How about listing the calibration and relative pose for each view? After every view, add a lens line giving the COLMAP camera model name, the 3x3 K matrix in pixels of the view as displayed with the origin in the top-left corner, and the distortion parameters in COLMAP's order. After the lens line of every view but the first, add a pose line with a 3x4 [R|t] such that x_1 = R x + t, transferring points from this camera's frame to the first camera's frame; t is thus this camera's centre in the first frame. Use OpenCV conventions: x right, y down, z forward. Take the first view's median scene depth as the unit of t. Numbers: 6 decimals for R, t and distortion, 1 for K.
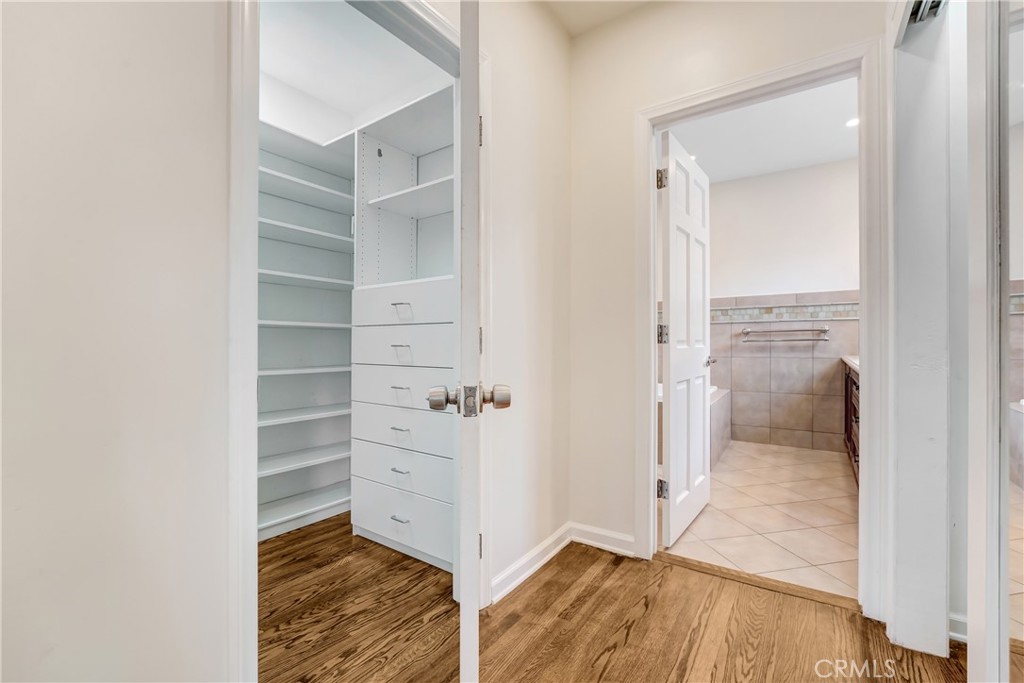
lens RADIAL K [[427.1, 0, 511.0], [0, 427.1, 344.9], [0, 0, 1]] dist [-0.002164, -0.000405]
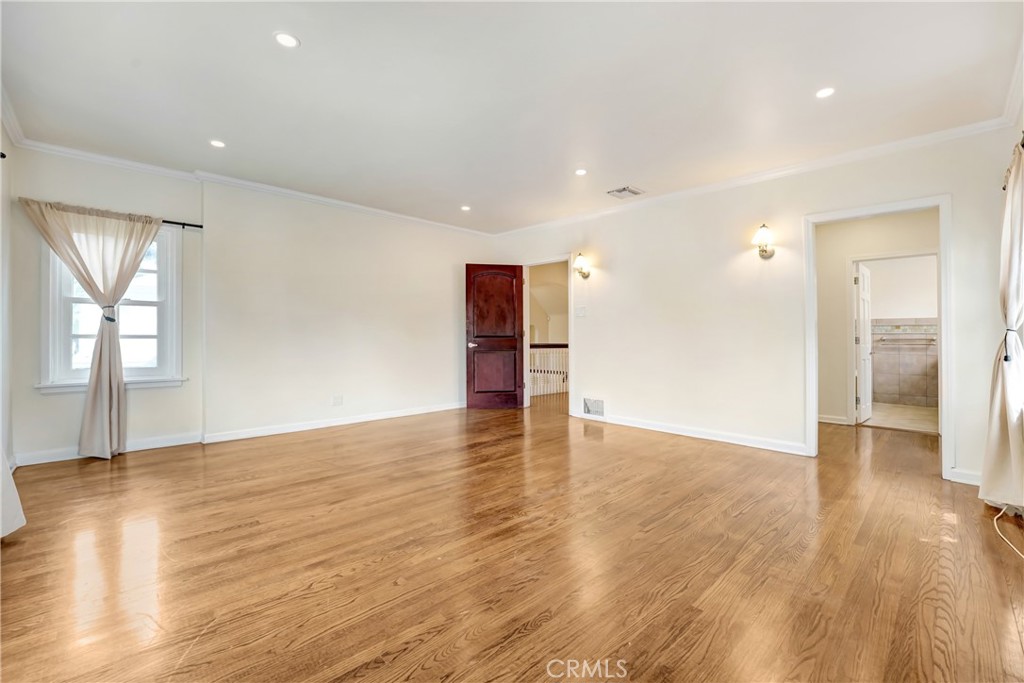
lens RADIAL K [[427.1, 0, 520.0], [0, 427.1, 325.6], [0, 0, 1]] dist [-0.002164, -0.000405]
pose [[0.987153, 0.016688, -0.158901, -0.655859], [-0.023227, 0.998954, -0.039388, 0.017727], [0.158078, 0.042572, 0.986509, -0.982377]]
